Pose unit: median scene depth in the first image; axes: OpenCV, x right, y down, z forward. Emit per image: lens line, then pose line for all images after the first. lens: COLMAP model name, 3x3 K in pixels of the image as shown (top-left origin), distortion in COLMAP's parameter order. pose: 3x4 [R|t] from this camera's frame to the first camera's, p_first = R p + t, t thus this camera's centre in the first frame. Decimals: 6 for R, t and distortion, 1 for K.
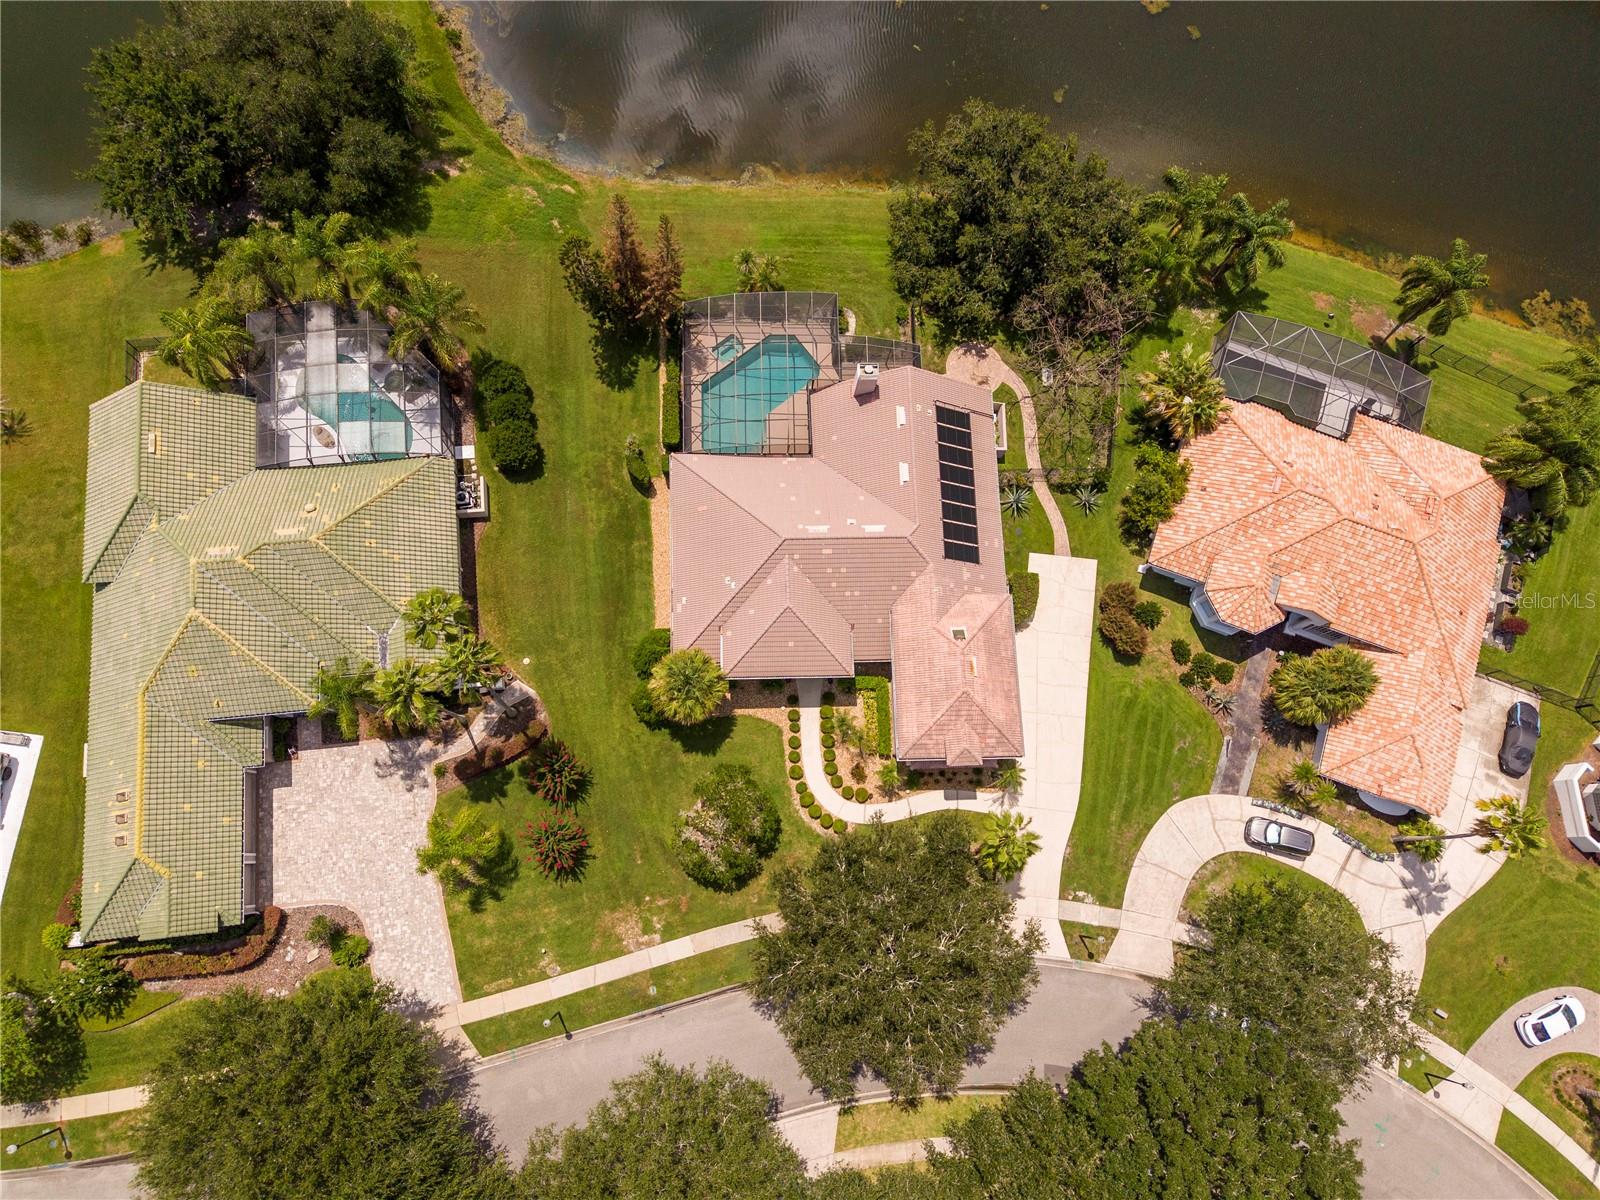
lens RADIAL K [[1070.9, 0, 800.0], [0, 1070.9, 600.0], [0, 0, 1]] dist [0.016443, -0.015045]
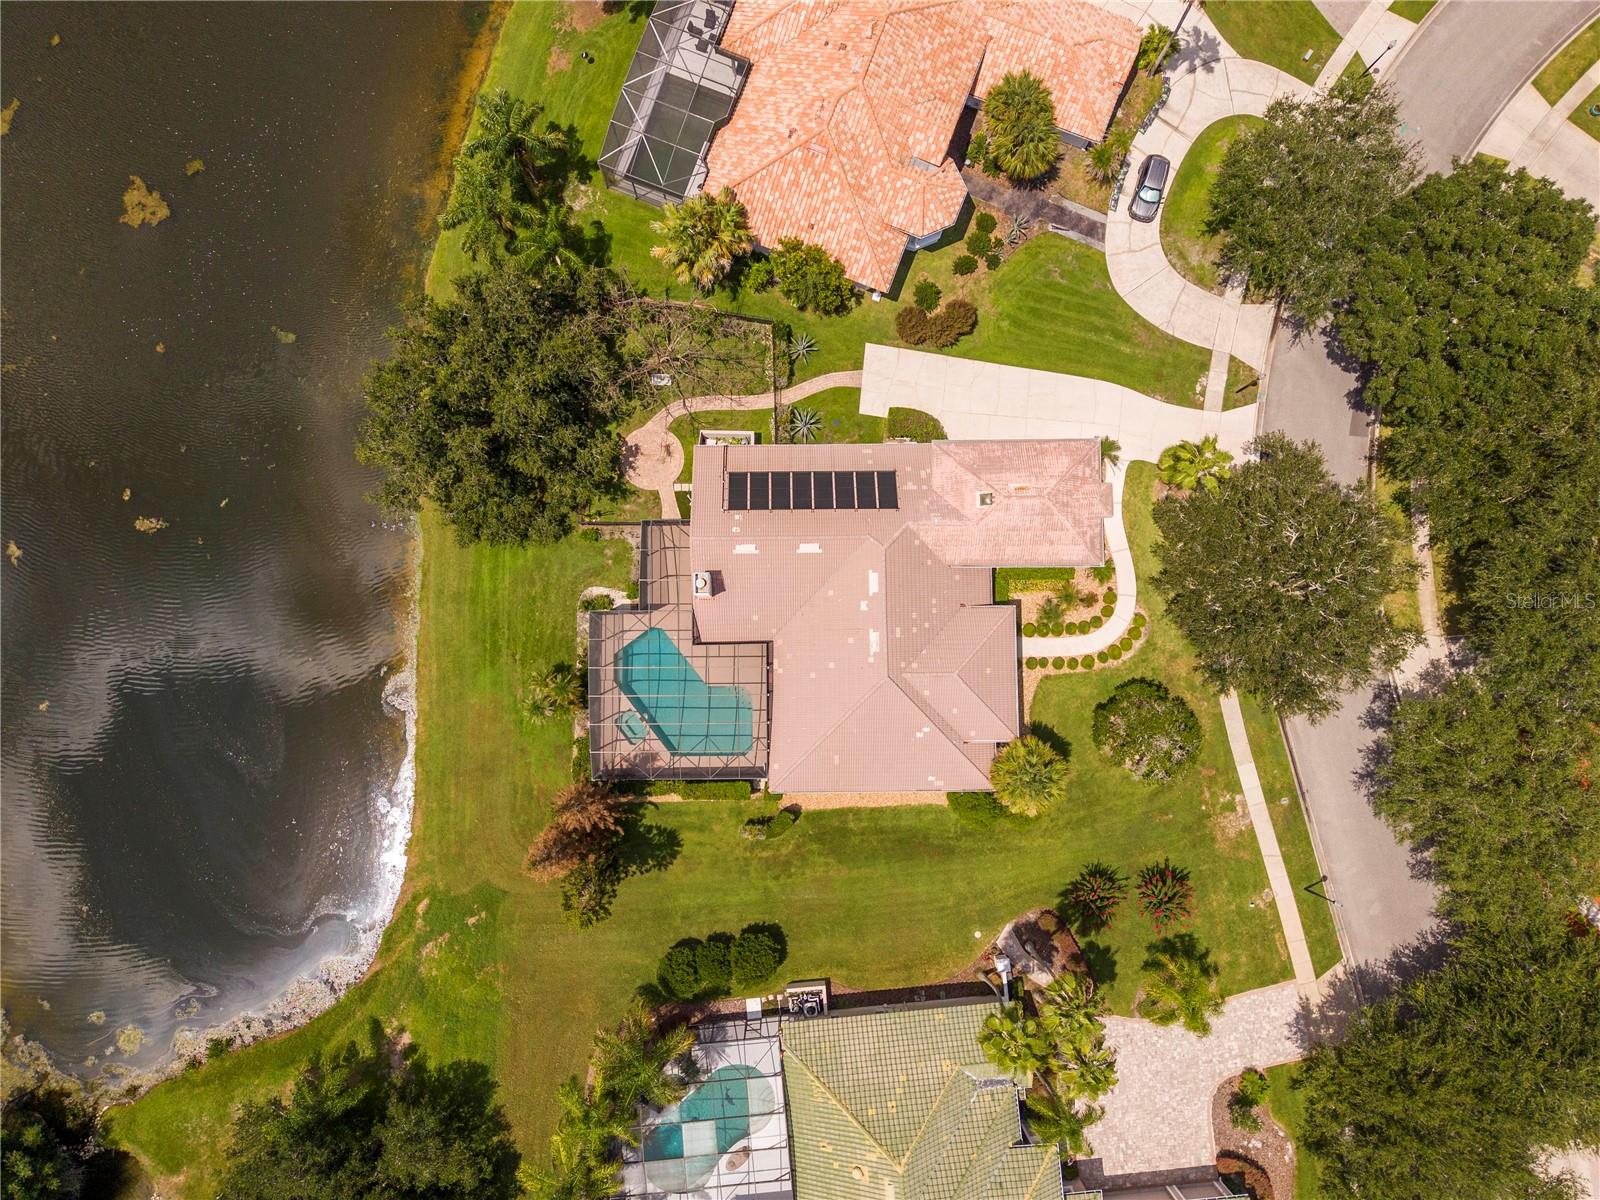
lens RADIAL K [[1068.5, 0, 800.7], [0, 1068.5, 604.0], [0, 0, 1]] dist [0.024711, -0.027424]
pose [[0.021827, -0.999641, -0.015511, 0.060645], [0.968887, 0.017325, 0.246898, -0.347648], [-0.246540, -0.020418, 0.968917, 0.086218]]
